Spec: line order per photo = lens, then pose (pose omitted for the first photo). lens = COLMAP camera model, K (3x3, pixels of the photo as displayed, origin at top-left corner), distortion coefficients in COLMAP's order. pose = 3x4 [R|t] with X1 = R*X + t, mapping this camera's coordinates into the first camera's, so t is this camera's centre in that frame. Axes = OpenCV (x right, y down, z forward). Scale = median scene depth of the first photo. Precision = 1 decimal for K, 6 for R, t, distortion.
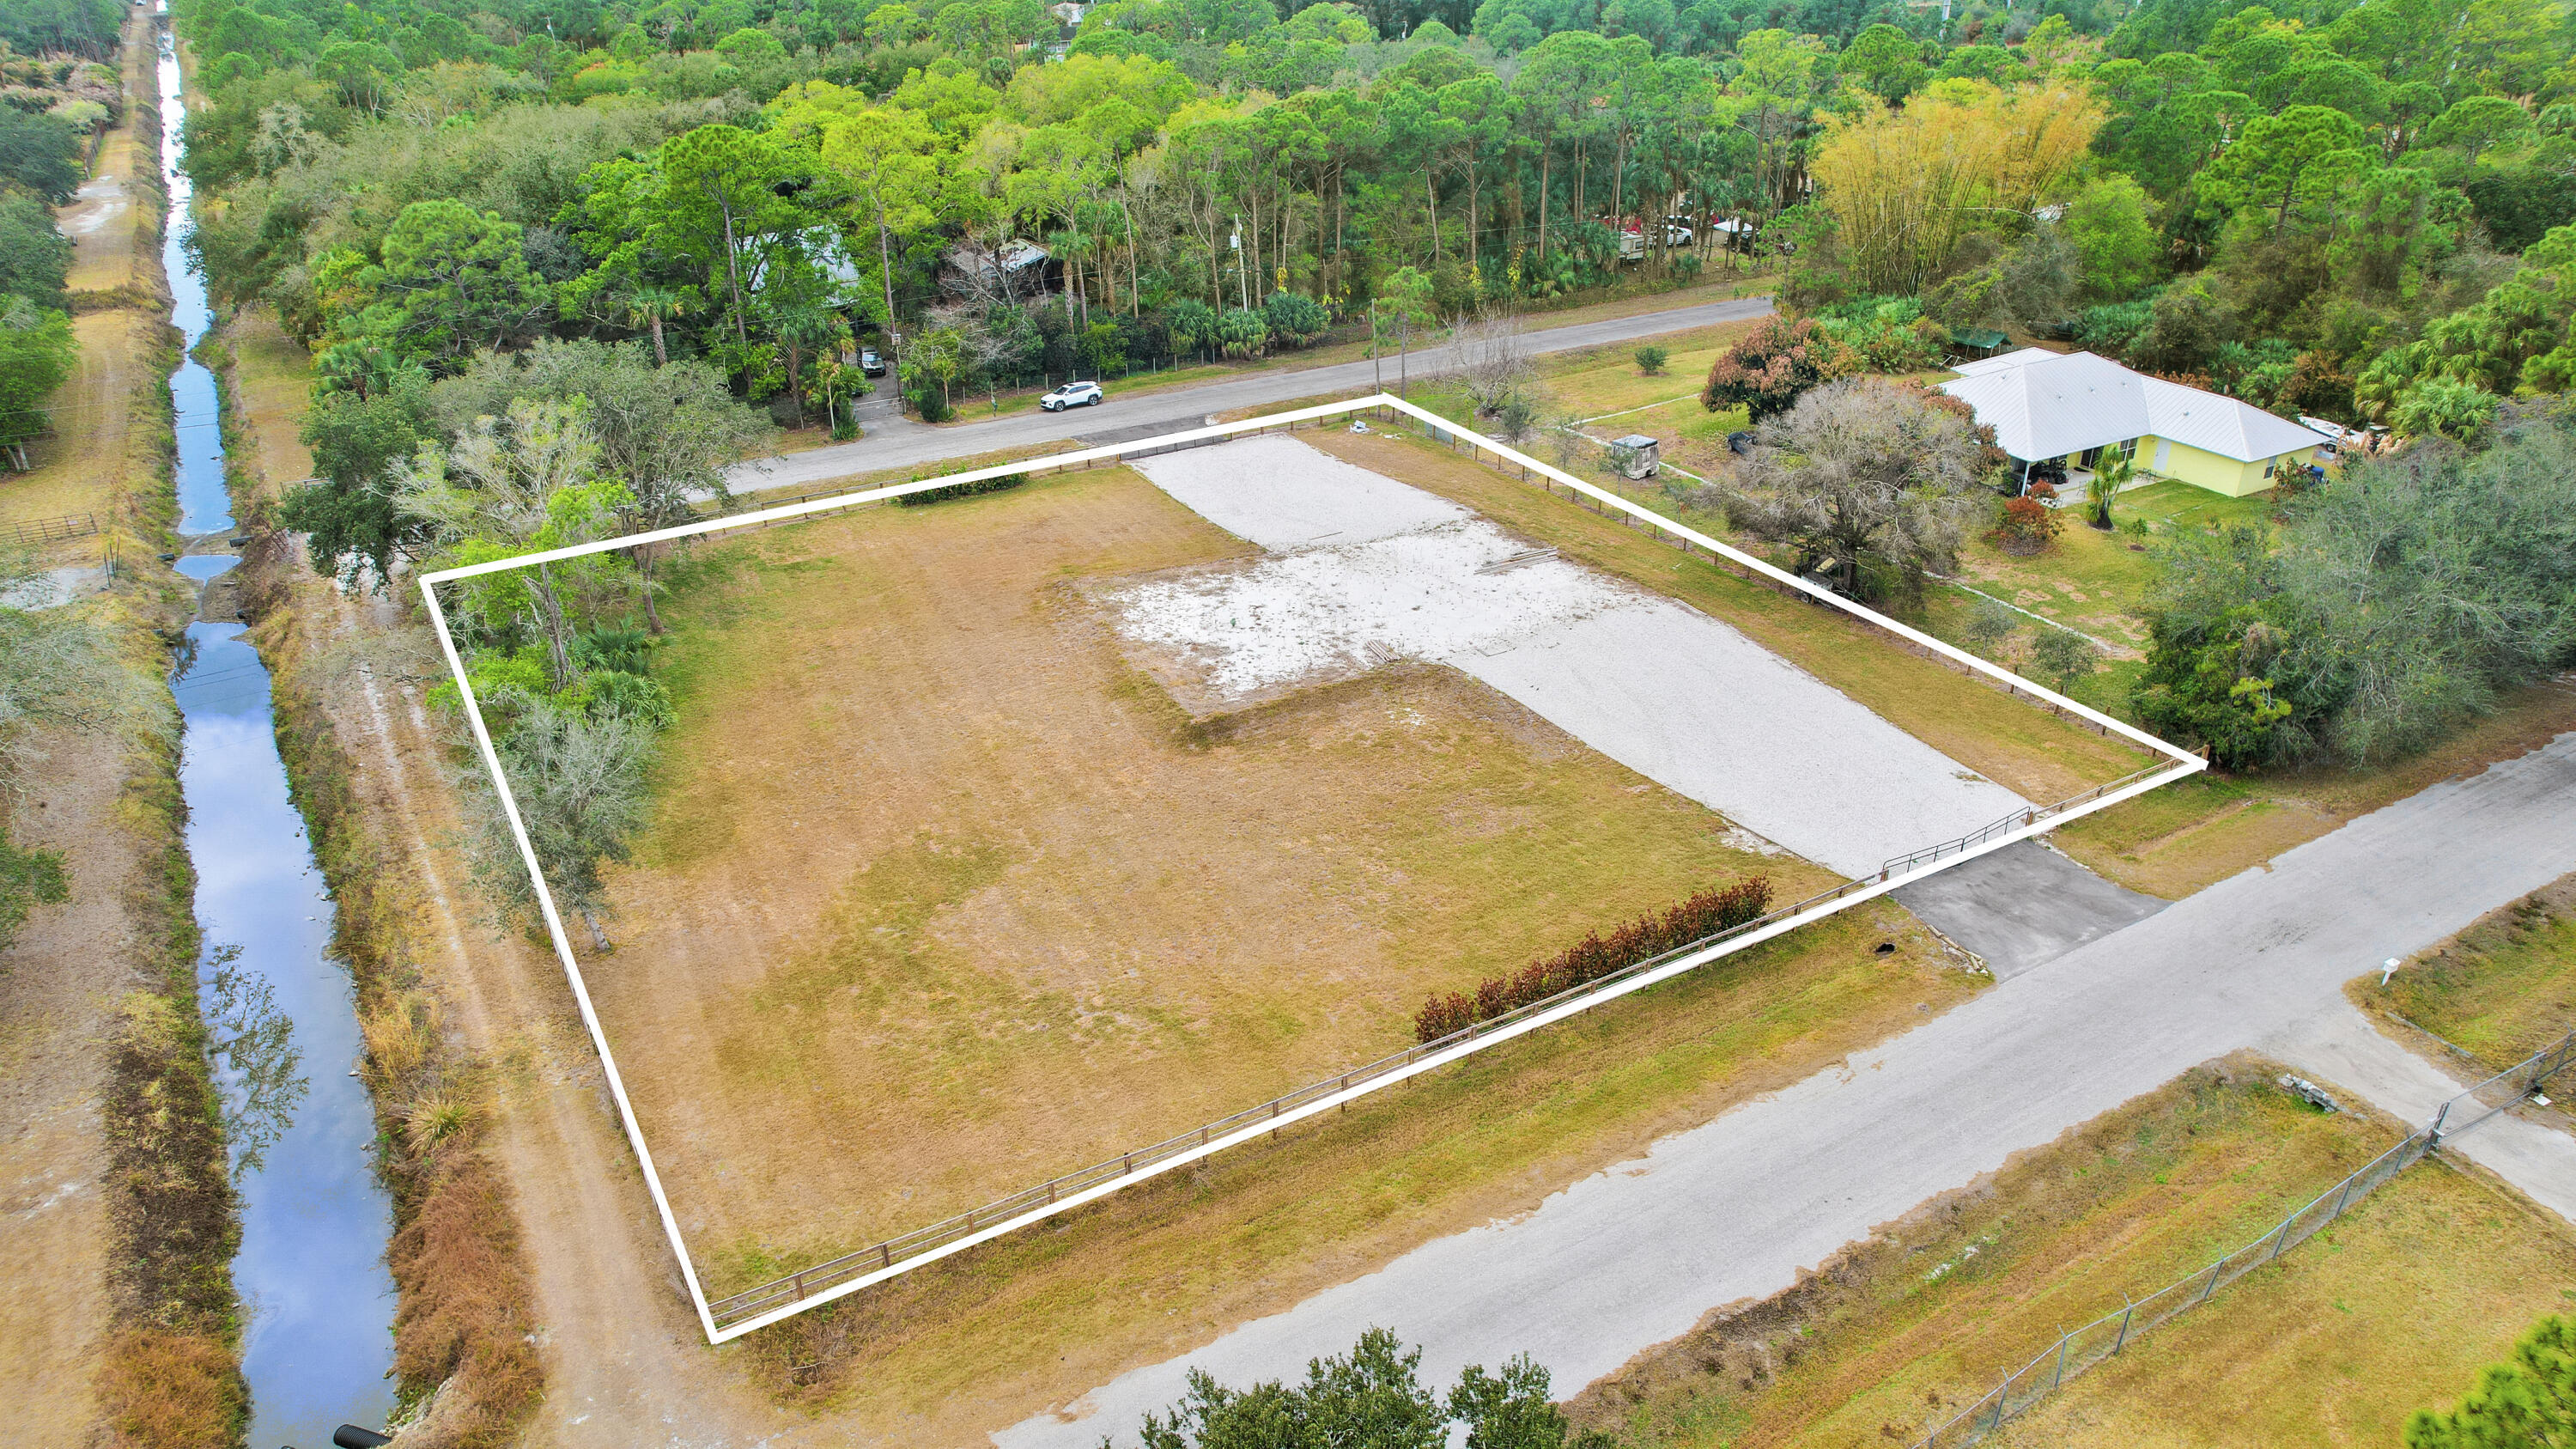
lens RADIAL K [[1648.9, 0, 1286.0], [0, 1648.9, 717.0], [0, 0, 1]] dist [-0.078409, 0.071052]
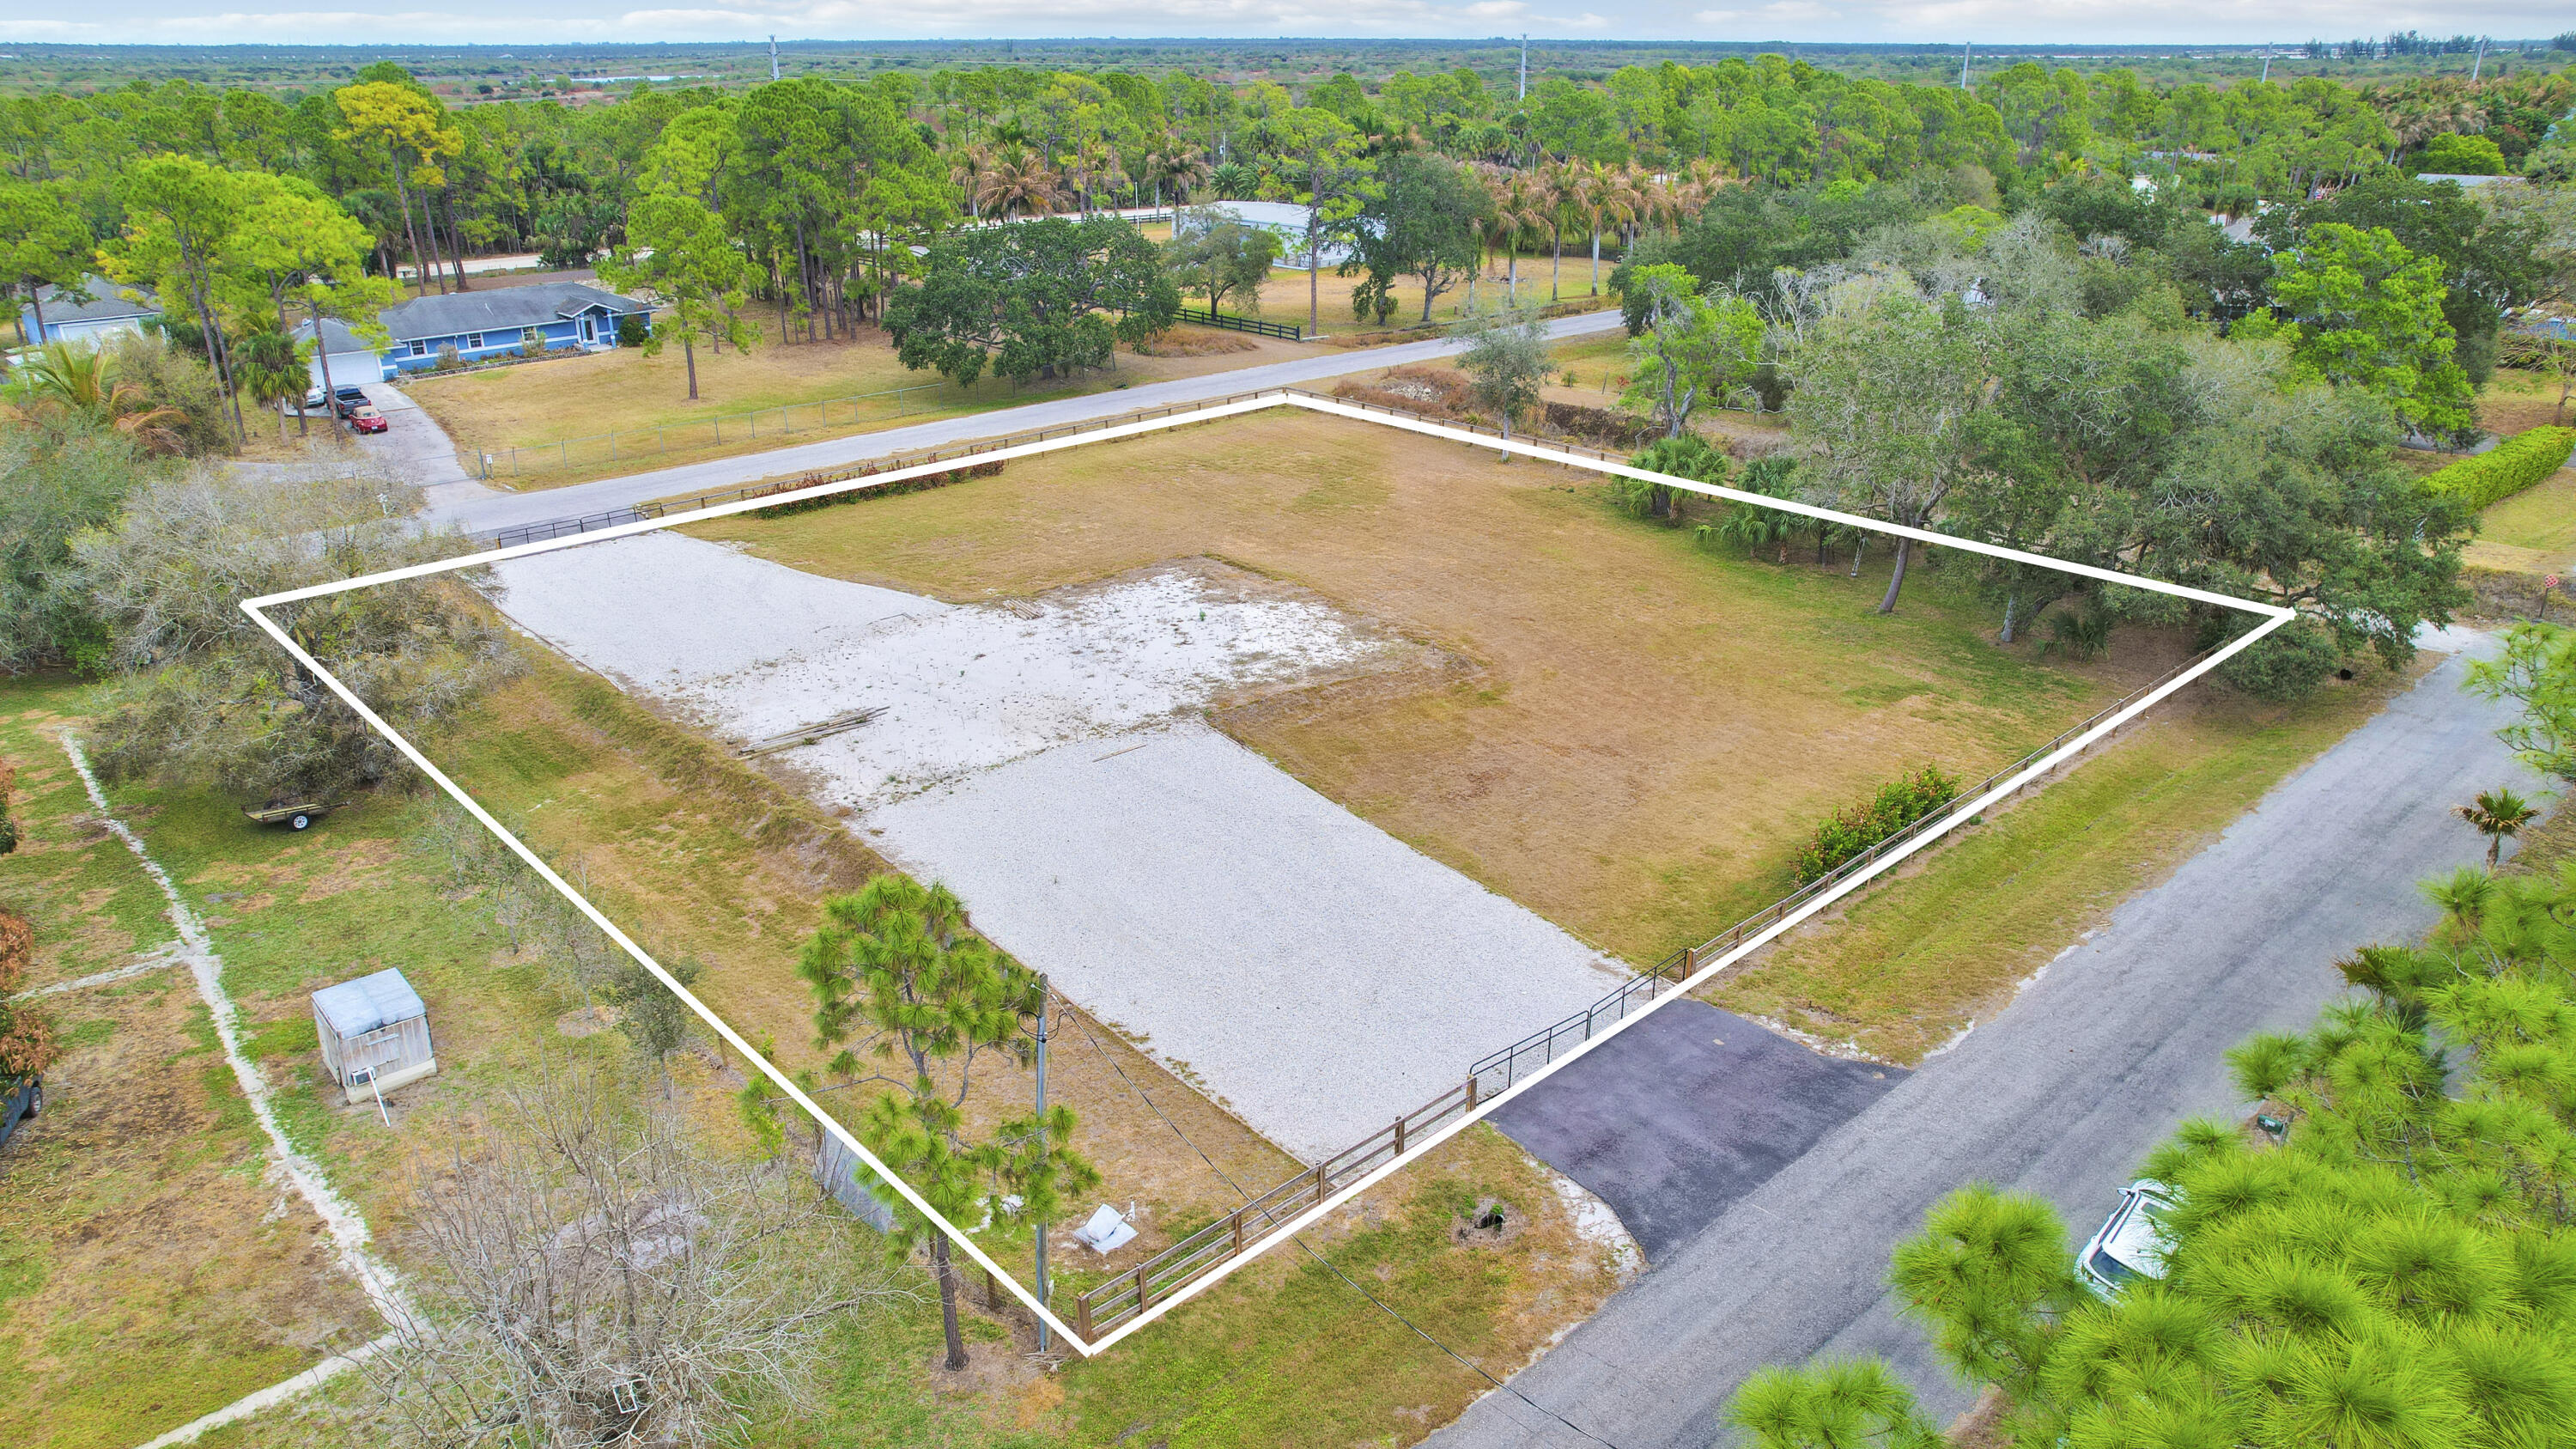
lens RADIAL K [[1648.9, 0, 1286.0], [0, 1648.9, 717.0], [0, 0, 1]] dist [-0.078409, 0.071052]
pose [[-0.979769, 0.091631, -0.177924, 0.081116], [-0.076139, 0.651517, 0.754804, -0.667294], [0.185083, 0.753080, -0.631359, 1.594003]]
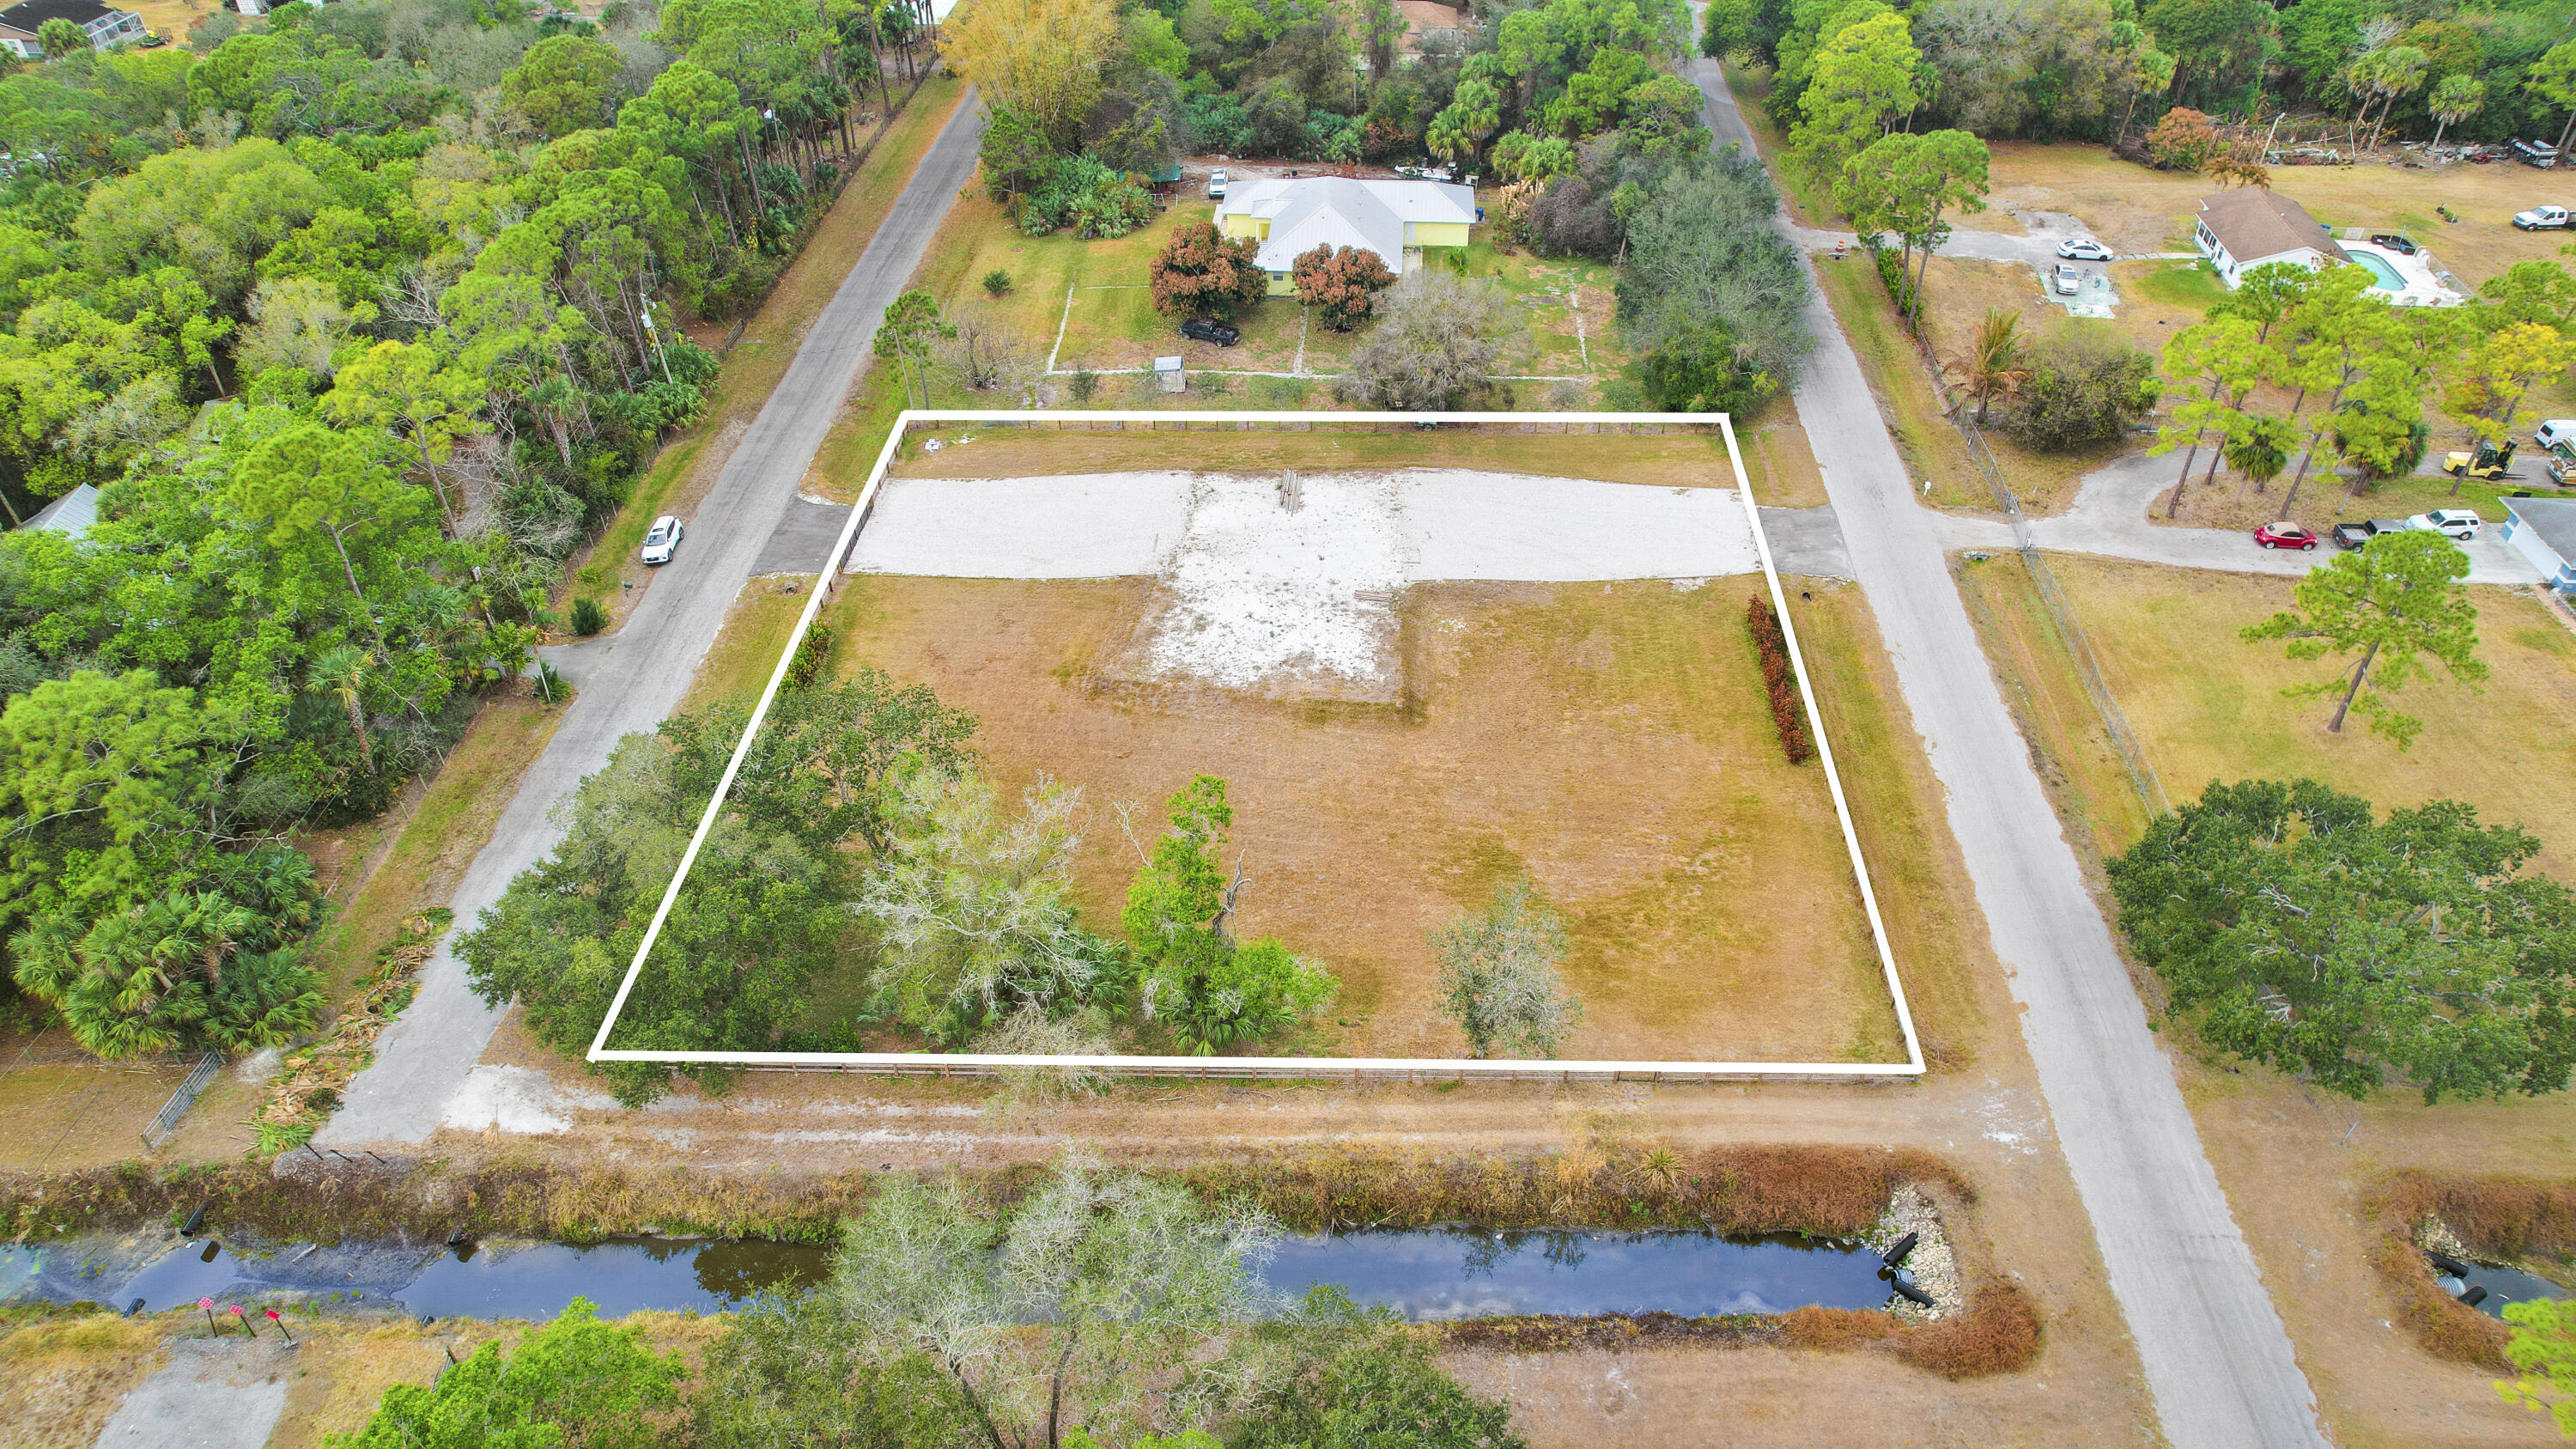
lens RADIAL K [[1648.9, 0, 1286.0], [0, 1648.9, 717.0], [0, 0, 1]] dist [-0.078409, 0.071052]
pose [[0.545630, -0.524321, 0.653740, -0.895318], [0.382637, 0.849903, 0.362290, -0.462136], [-0.745572, 0.052470, 0.664357, 0.158503]]
